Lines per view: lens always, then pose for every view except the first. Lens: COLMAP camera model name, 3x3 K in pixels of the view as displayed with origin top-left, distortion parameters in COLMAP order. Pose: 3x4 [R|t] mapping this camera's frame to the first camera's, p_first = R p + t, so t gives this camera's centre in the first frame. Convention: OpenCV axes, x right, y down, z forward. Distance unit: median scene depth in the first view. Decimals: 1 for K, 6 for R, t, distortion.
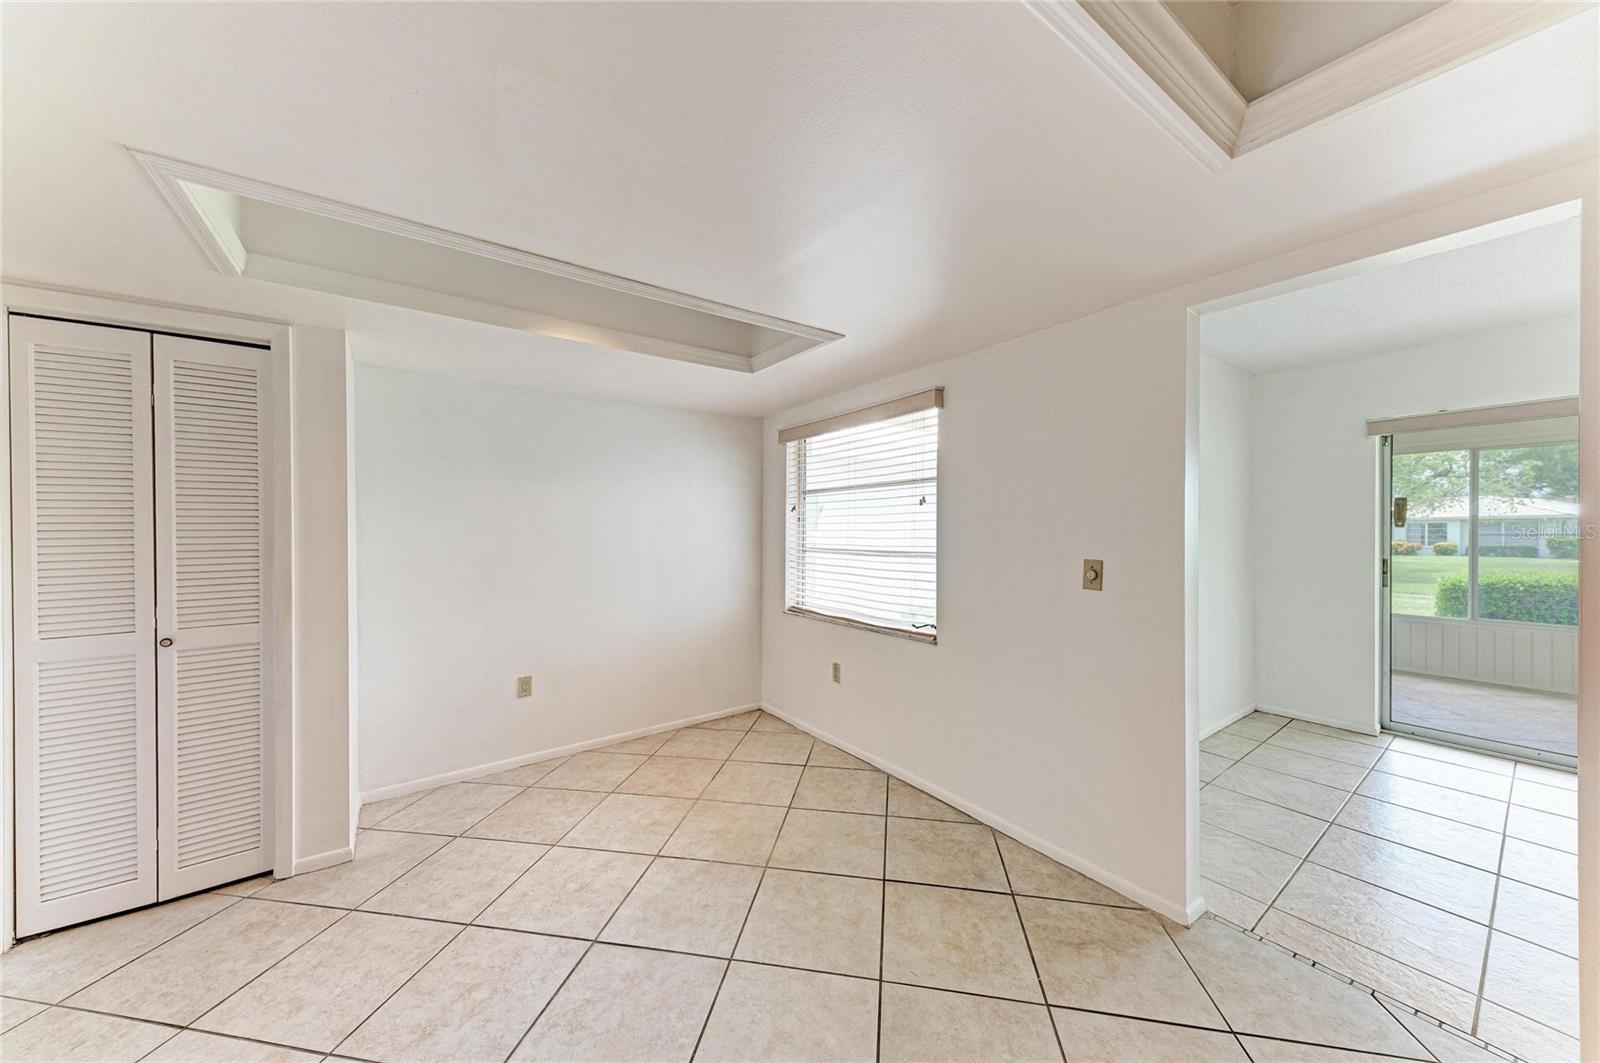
lens RADIAL K [[542.4, 0, 800.4], [0, 542.4, 533.3], [0, 0, 1]] dist [0.025464, -0.008419]
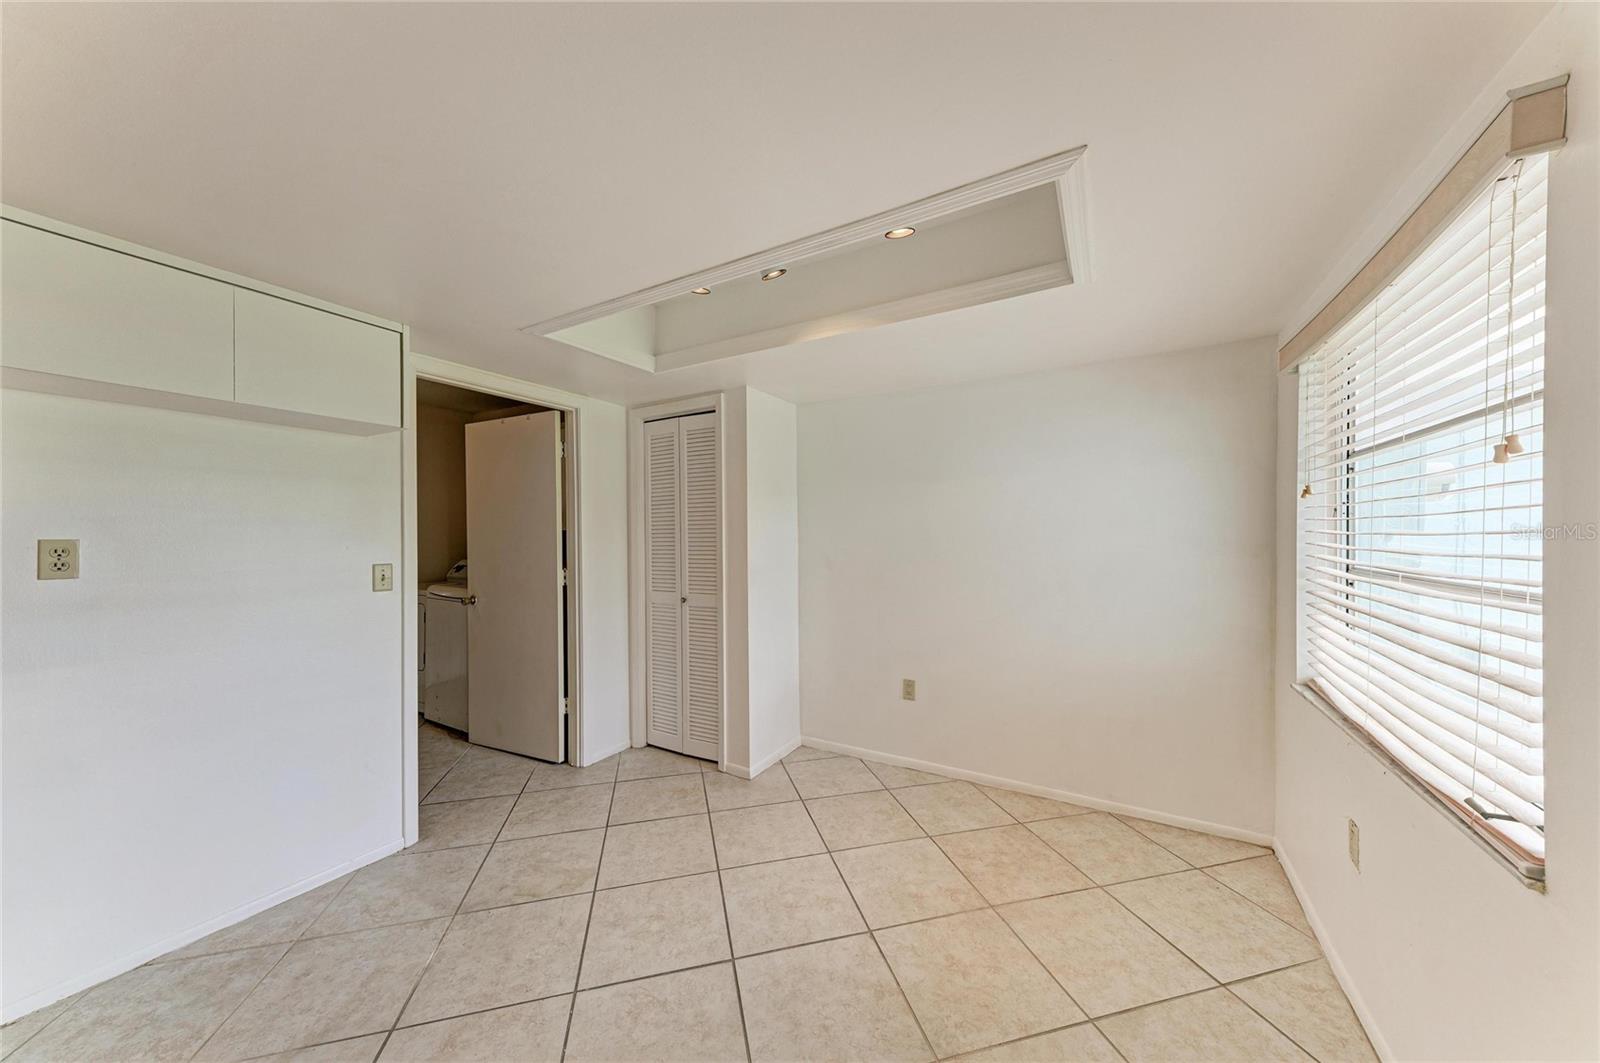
lens RADIAL K [[542.4, 0, 800.4], [0, 542.4, 533.3], [0, 0, 1]] dist [0.025464, -0.008419]
pose [[0.412304, 0.003884, -0.911038, 0.369226], [-0.002104, 0.999992, 0.003311, -0.008322], [0.911044, 0.000551, 0.412309, 0.473753]]
